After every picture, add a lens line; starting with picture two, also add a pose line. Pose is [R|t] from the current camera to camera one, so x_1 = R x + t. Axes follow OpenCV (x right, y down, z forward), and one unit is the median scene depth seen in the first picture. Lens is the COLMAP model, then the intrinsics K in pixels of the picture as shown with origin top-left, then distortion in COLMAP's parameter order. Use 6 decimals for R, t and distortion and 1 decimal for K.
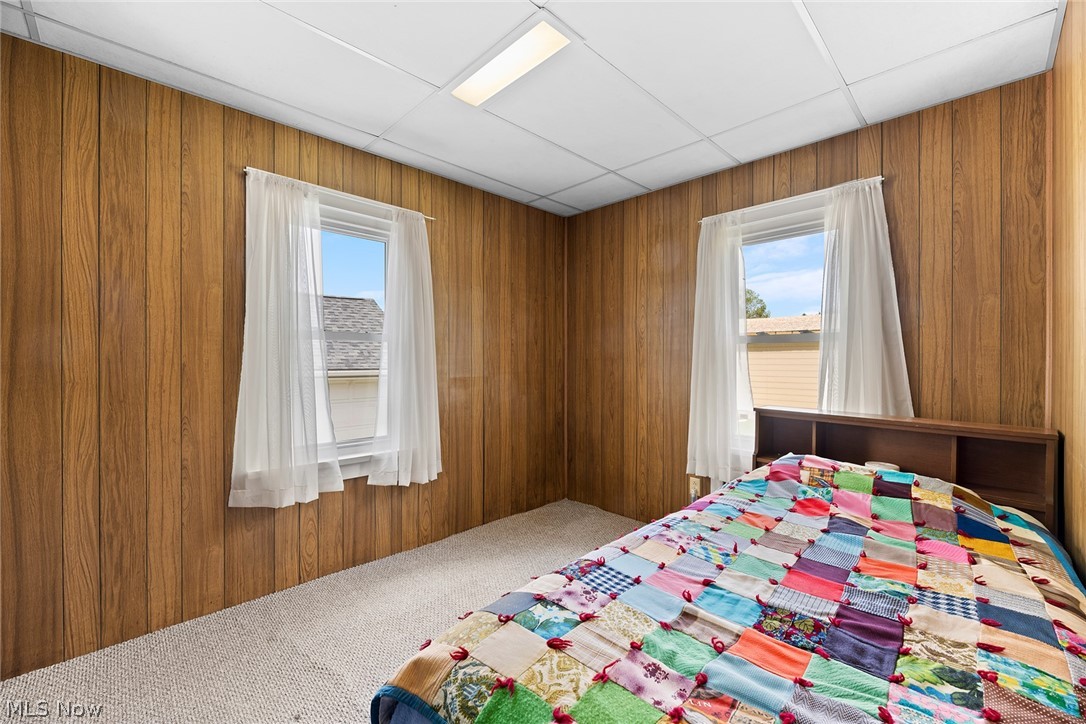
lens RADIAL K [[437.5, 0, 544.1], [0, 437.5, 358.3], [0, 0, 1]] dist [-0.000908, -0.000266]
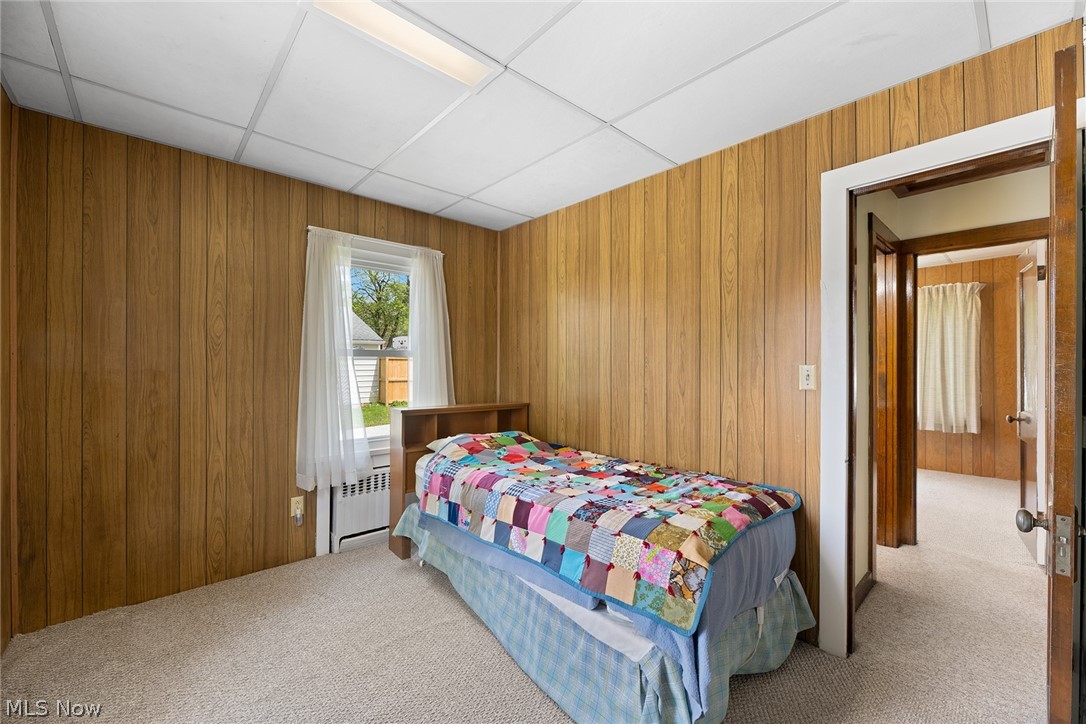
lens RADIAL K [[437.5, 0, 544.1], [0, 437.5, 358.3], [0, 0, 1]] dist [-0.000908, -0.000266]
pose [[0.041375, 0.014081, 0.999044, -0.579151], [-0.003025, 0.999898, -0.013967, -0.012958], [-0.999139, -0.002444, 0.041414, 0.433172]]
